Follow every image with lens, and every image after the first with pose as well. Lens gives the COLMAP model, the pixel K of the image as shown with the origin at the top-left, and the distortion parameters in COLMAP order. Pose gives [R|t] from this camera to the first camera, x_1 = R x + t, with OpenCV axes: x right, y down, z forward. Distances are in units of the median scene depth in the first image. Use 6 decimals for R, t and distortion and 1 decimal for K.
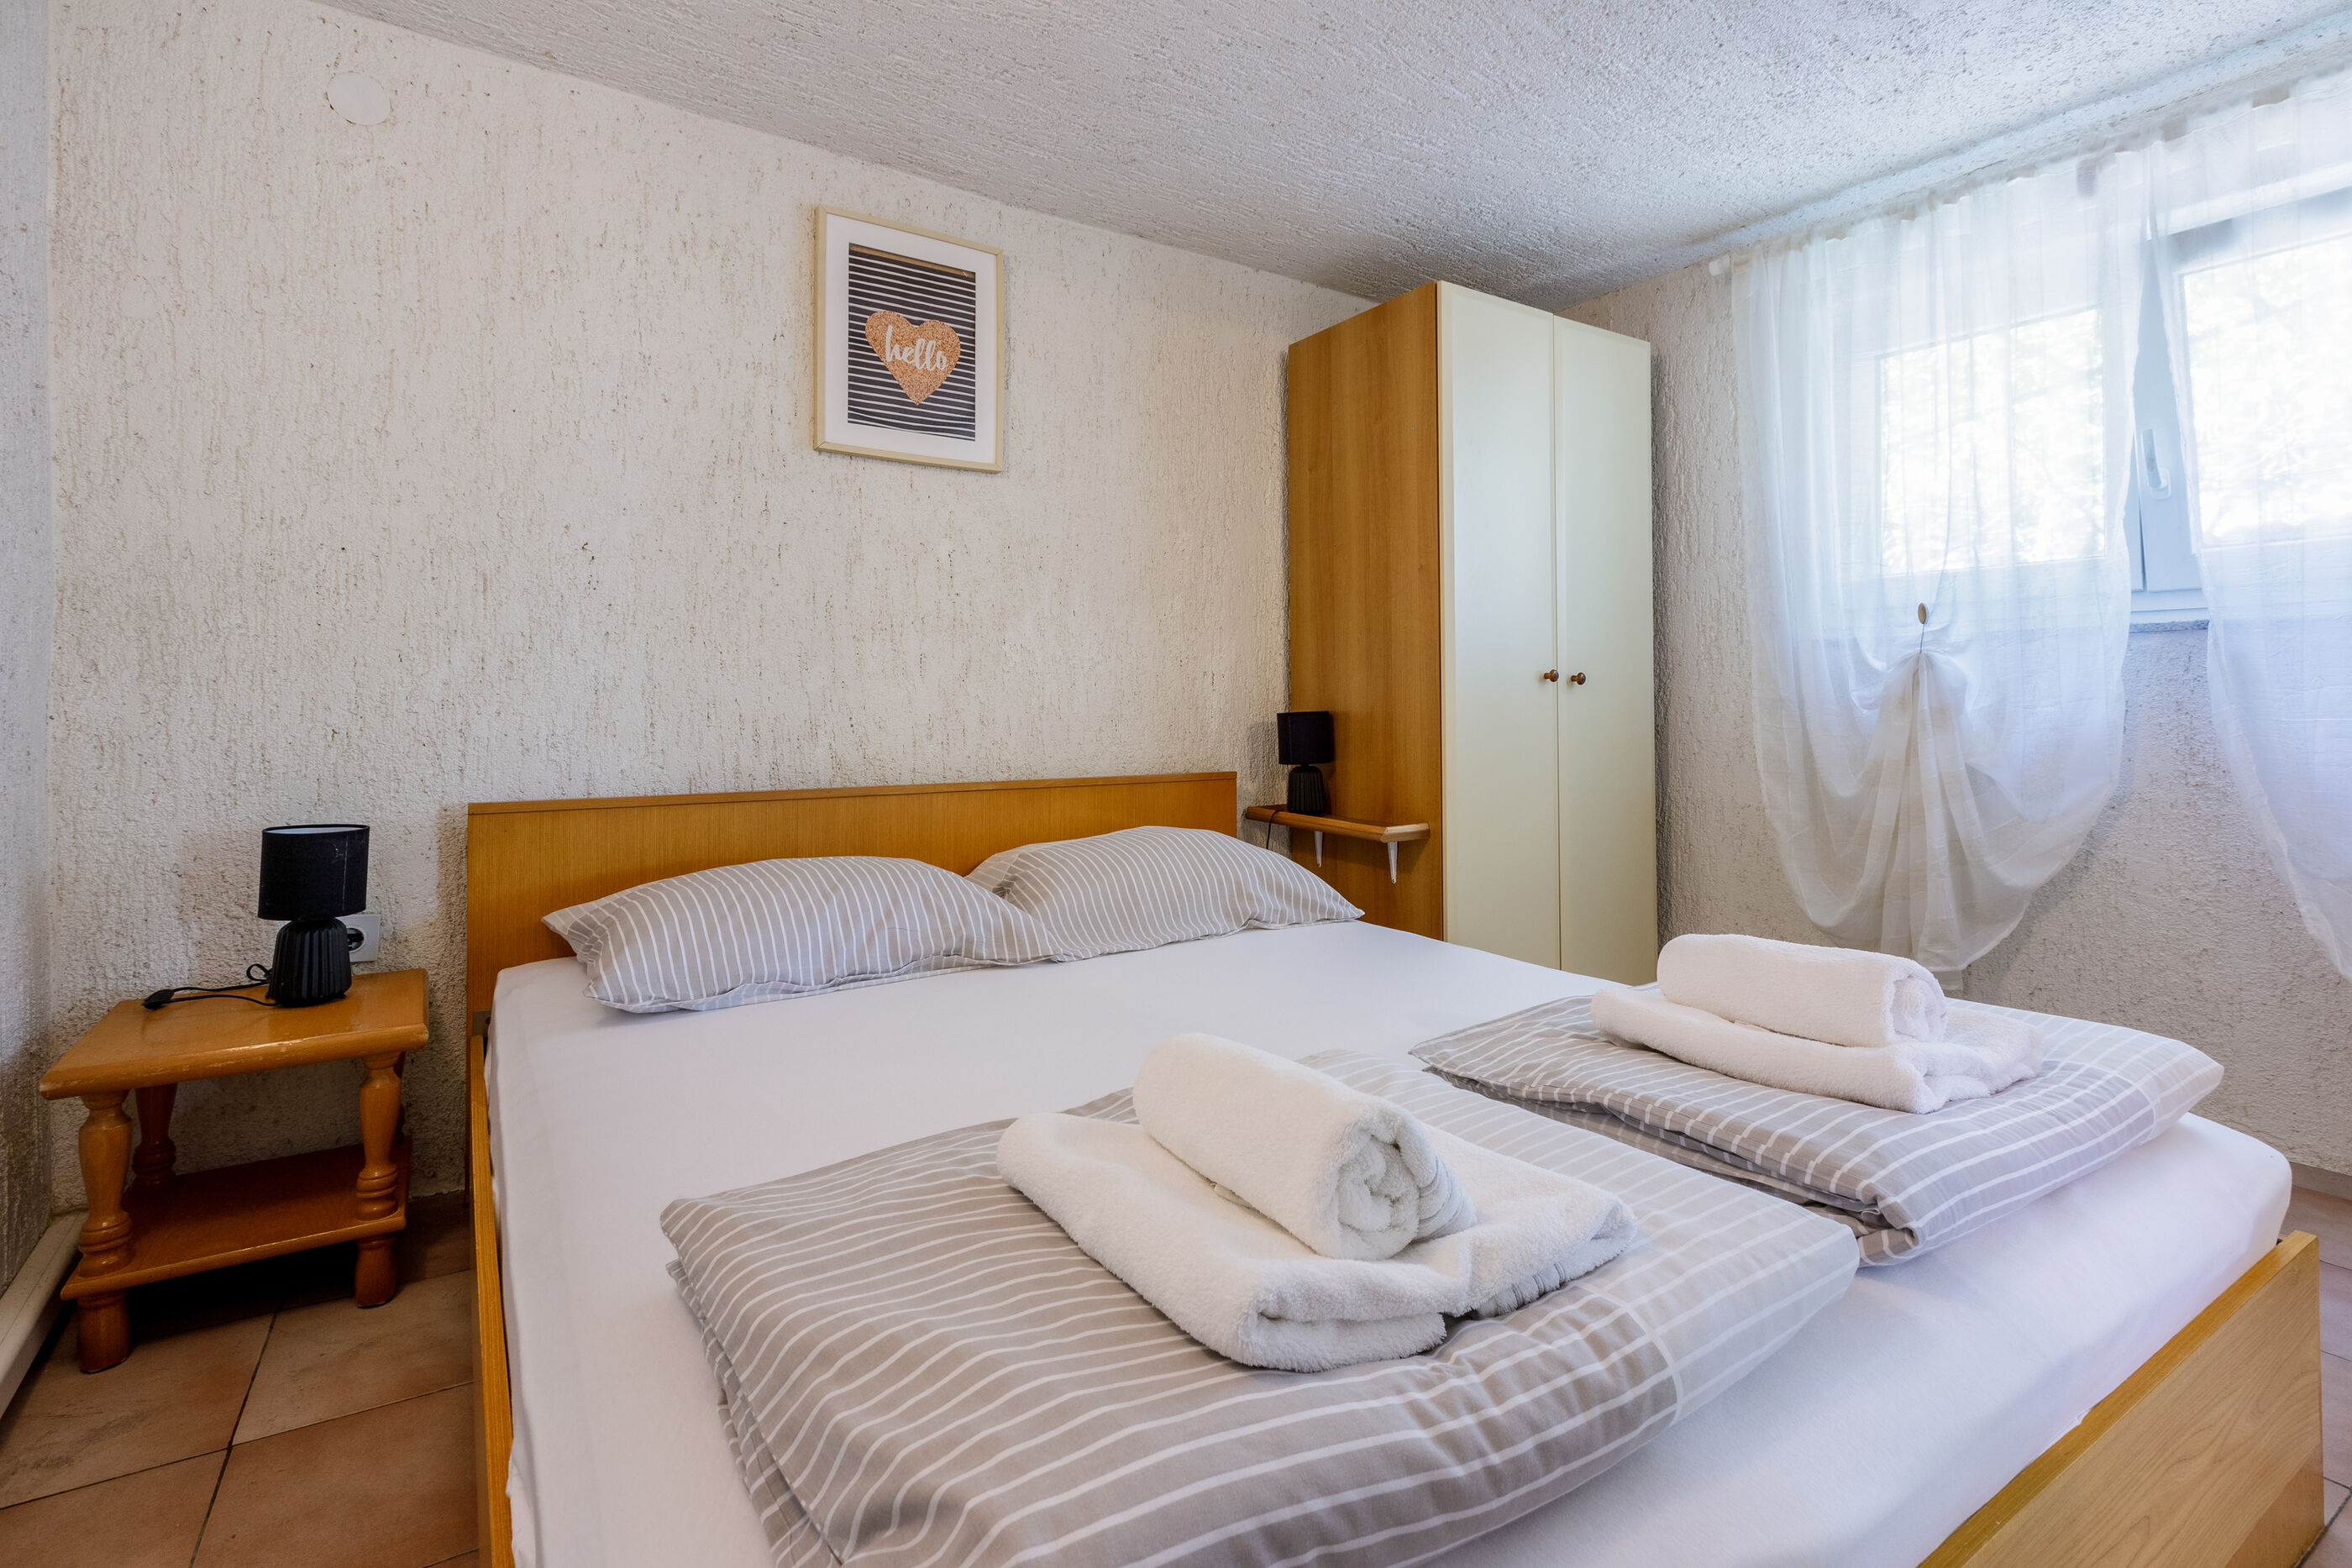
lens RADIAL K [[1087.2, 0, 1148.2], [0, 1087.2, 679.4], [0, 0, 1]] dist [0.002009, 0.000597]
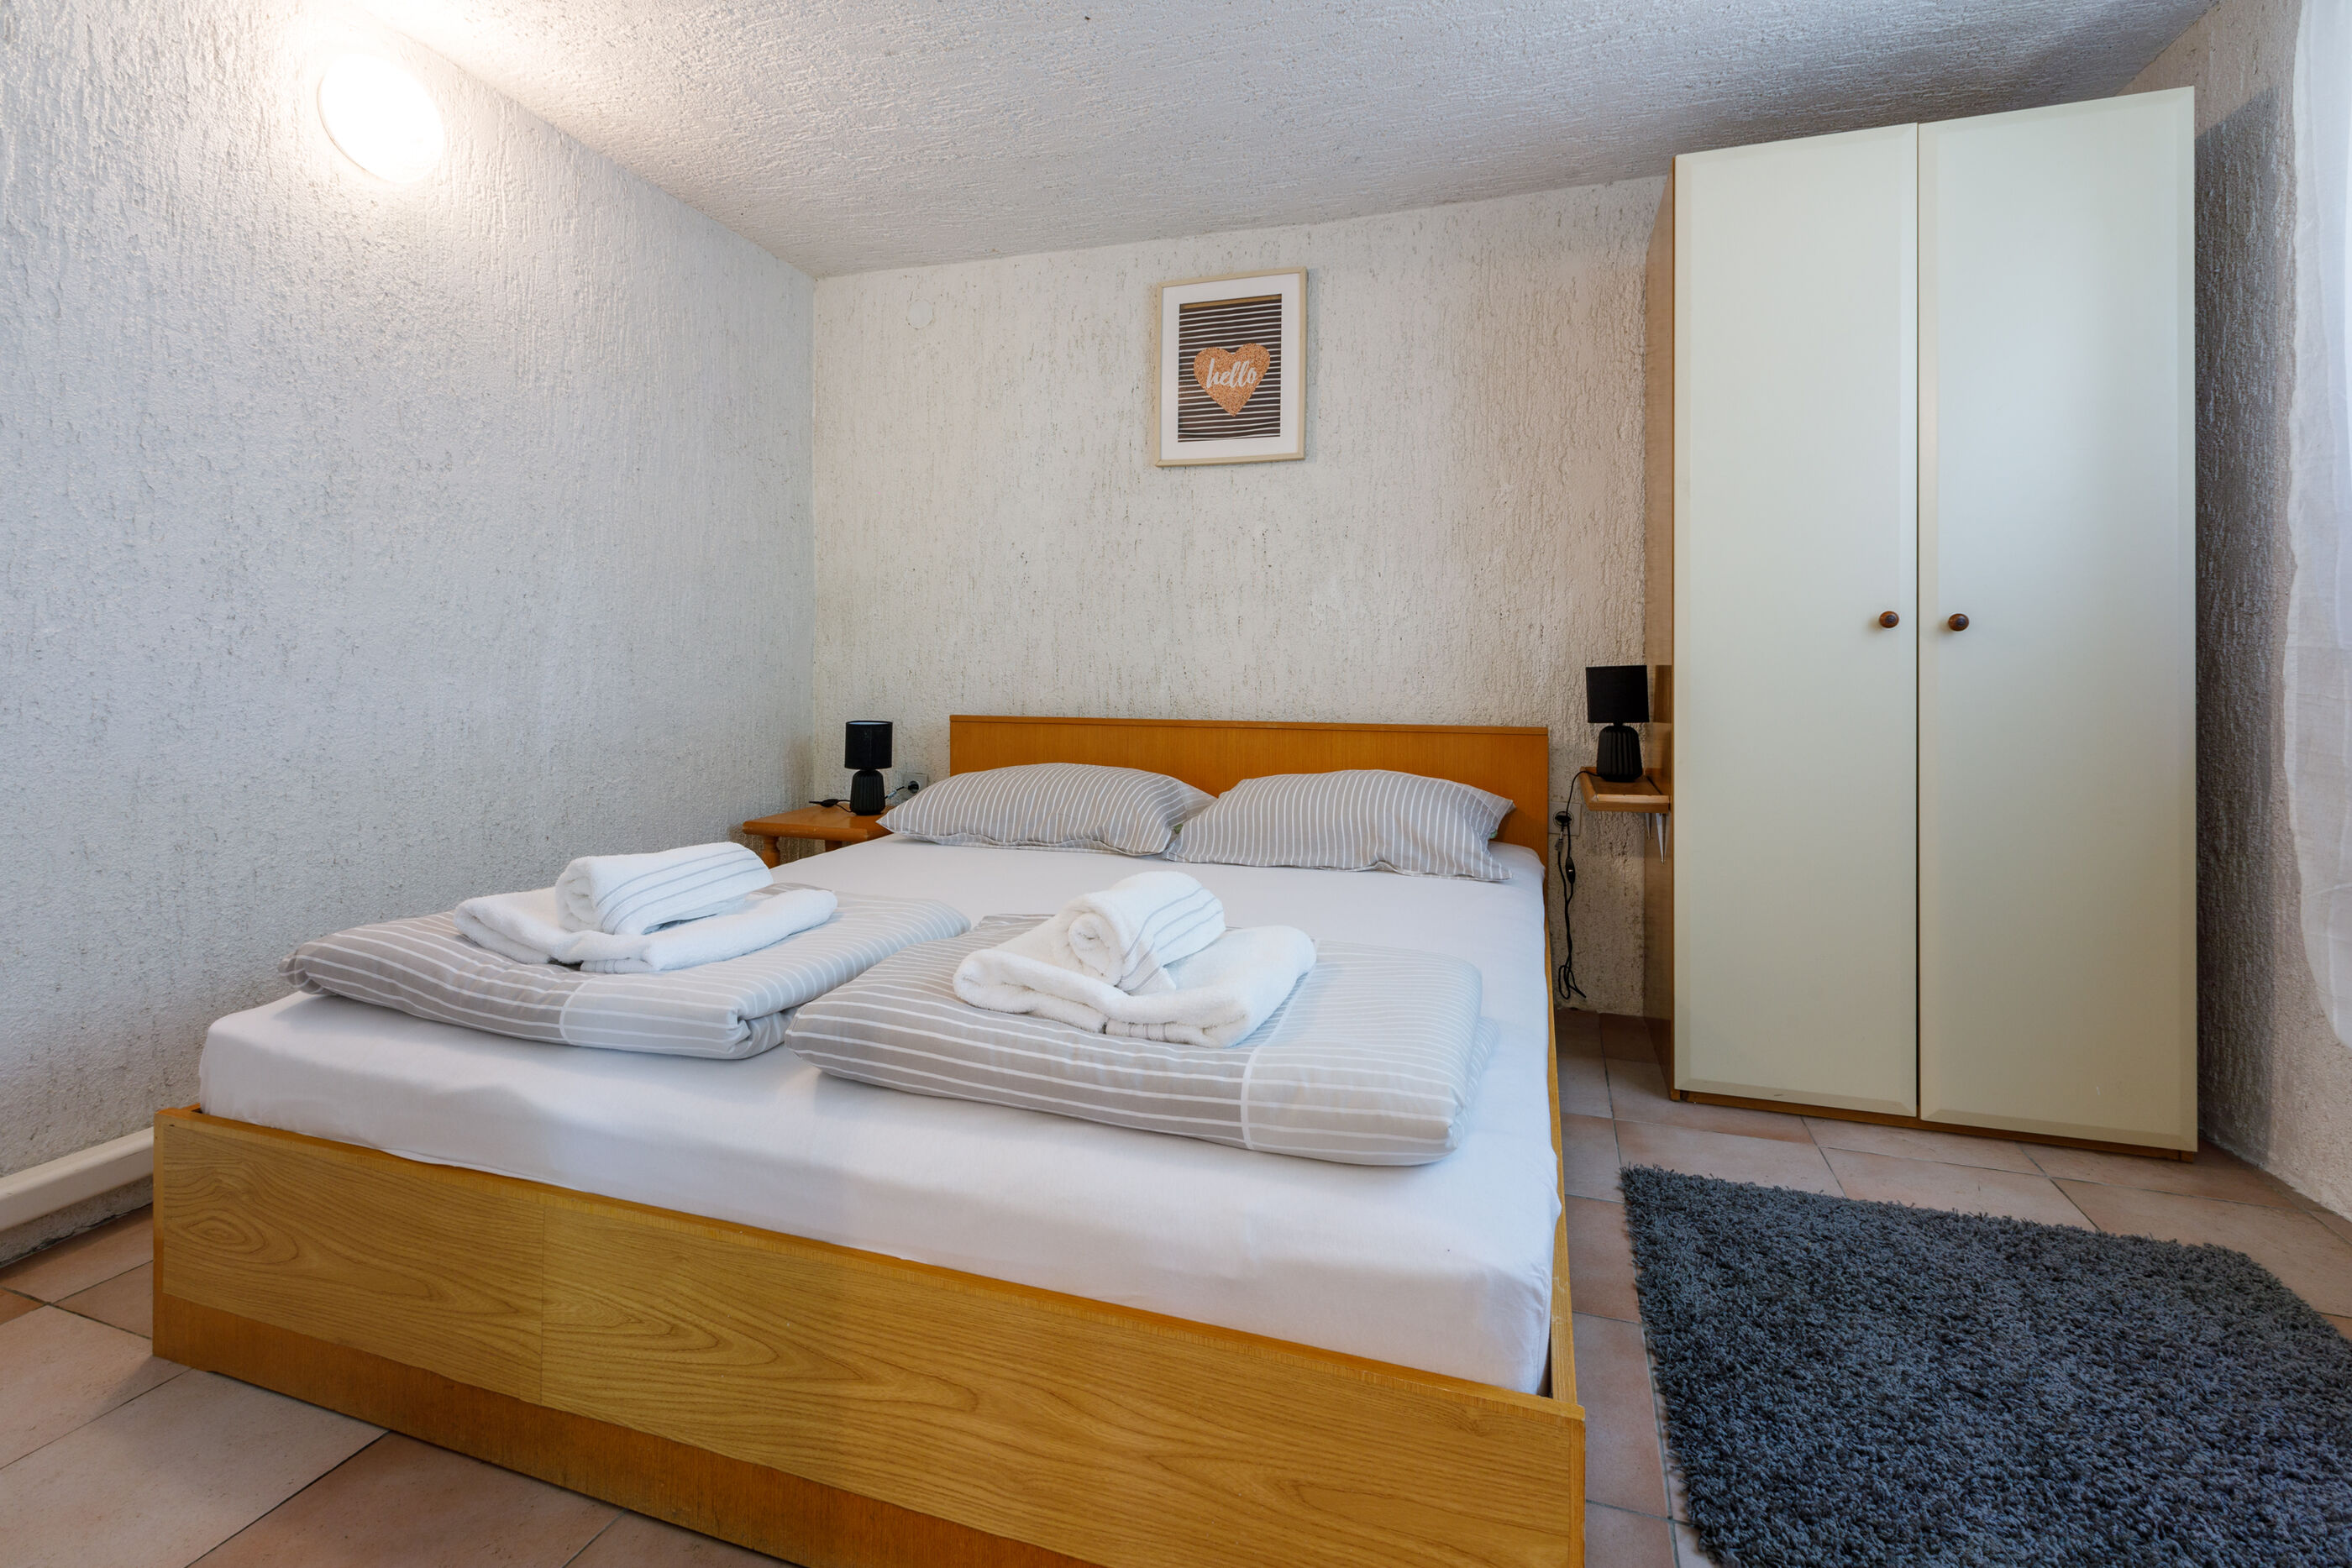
lens RADIAL K [[1053.1, 0, 1183.9], [0, 1053.1, 650.2], [0, 0, 1]] dist [0.000375, -0.000085]
pose [[0.633622, -0.003316, -0.773635, 0.695226], [0.015292, 0.999849, 0.008239, 0.004496], [0.773491, -0.017051, 0.633577, 0.190159]]
